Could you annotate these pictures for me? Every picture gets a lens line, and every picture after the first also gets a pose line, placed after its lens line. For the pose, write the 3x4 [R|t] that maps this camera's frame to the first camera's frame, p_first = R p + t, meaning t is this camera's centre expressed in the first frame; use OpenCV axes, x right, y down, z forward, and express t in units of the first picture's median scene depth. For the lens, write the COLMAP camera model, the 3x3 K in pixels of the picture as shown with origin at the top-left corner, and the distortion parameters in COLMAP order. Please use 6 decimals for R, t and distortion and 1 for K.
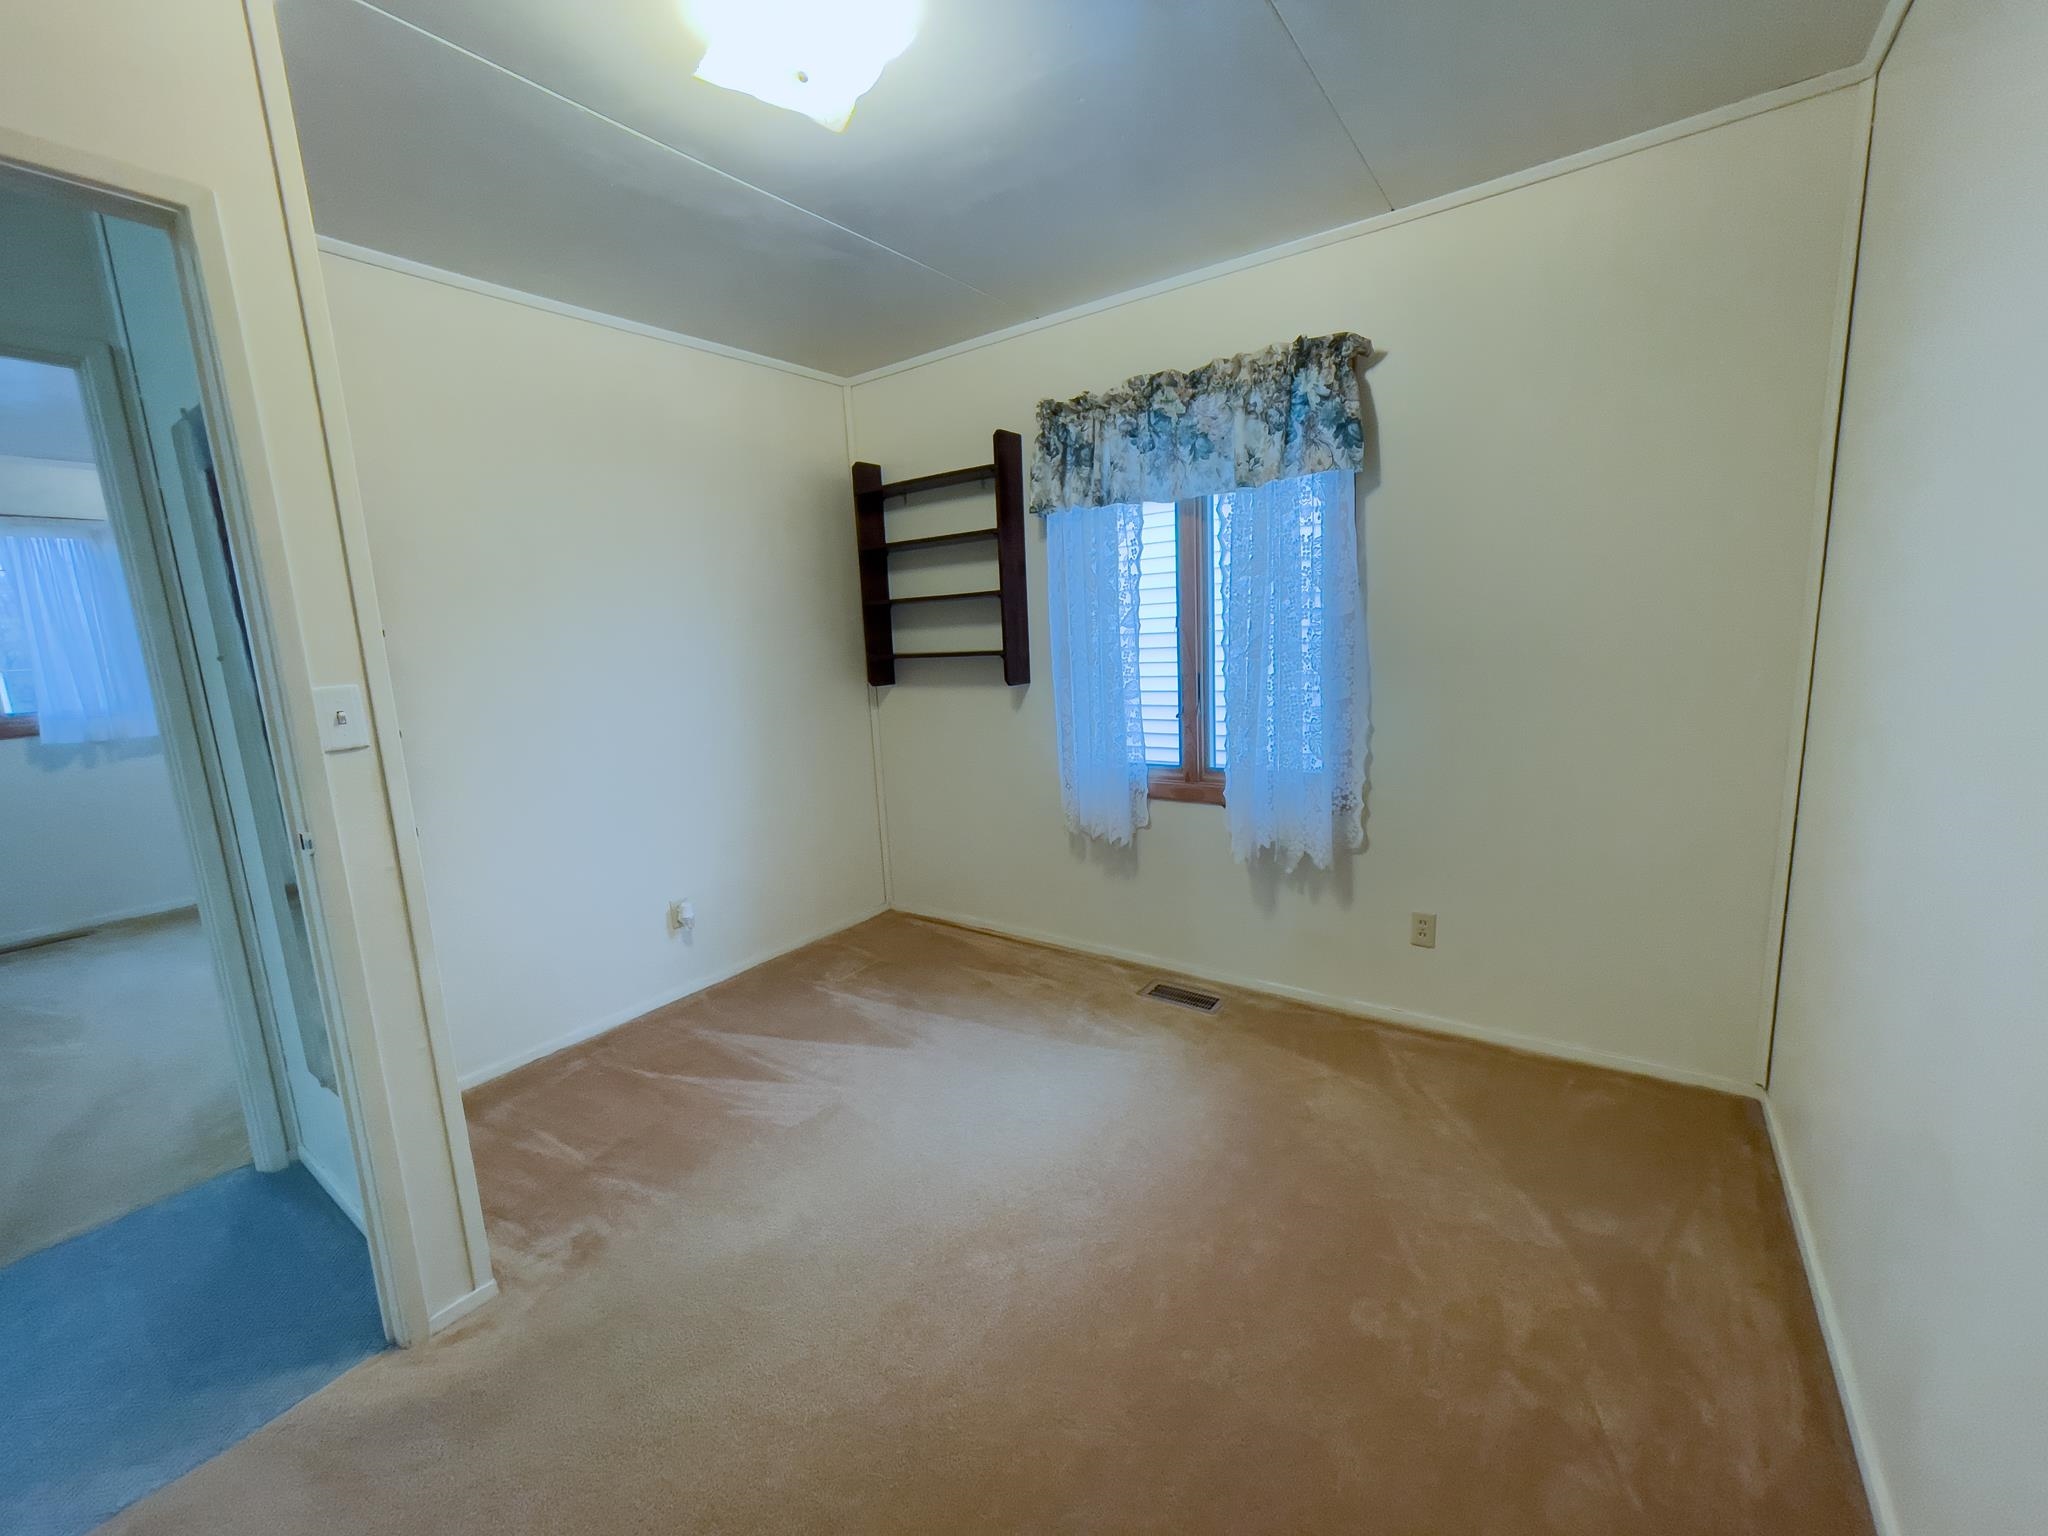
lens RADIAL K [[826.5, 0, 1016.2], [0, 826.5, 772.9], [0, 0, 1]] dist [-0.006534, -0.000722]
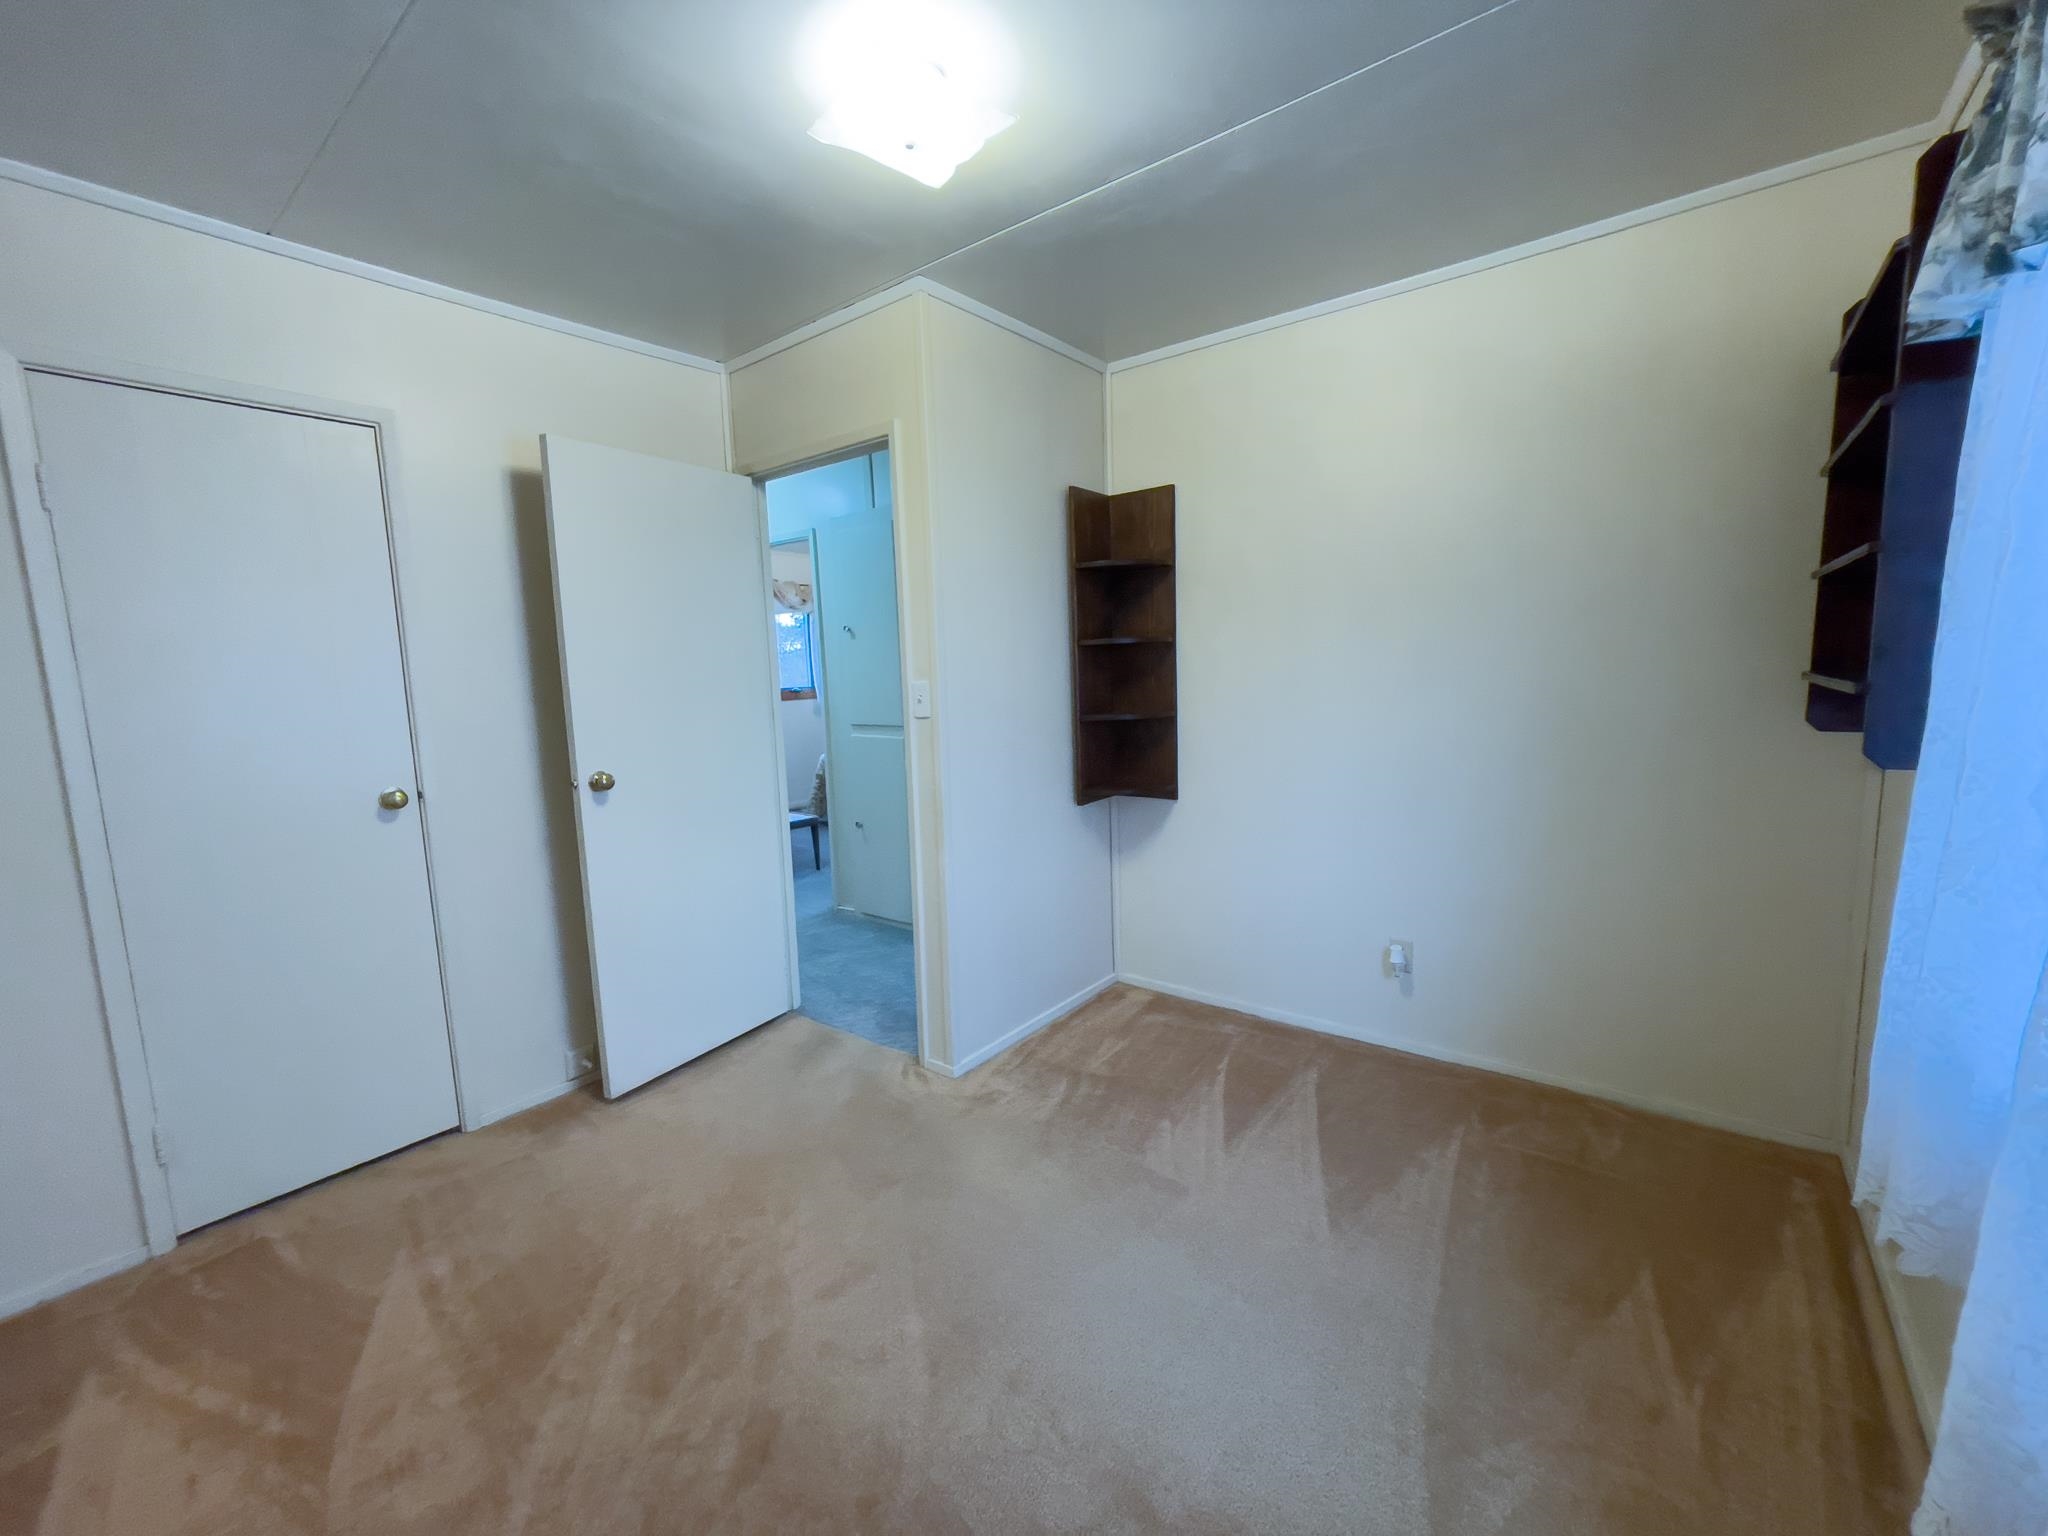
lens RADIAL K [[826.5, 0, 1013.4], [0, 826.5, 771.3], [0, 0, 1]] dist [-0.006534, -0.000722]
pose [[-0.042859, 0.182301, -0.982308, 0.475985], [-0.135275, 0.973098, 0.186494, -0.140716], [0.989881, 0.140875, -0.017046, 0.646254]]
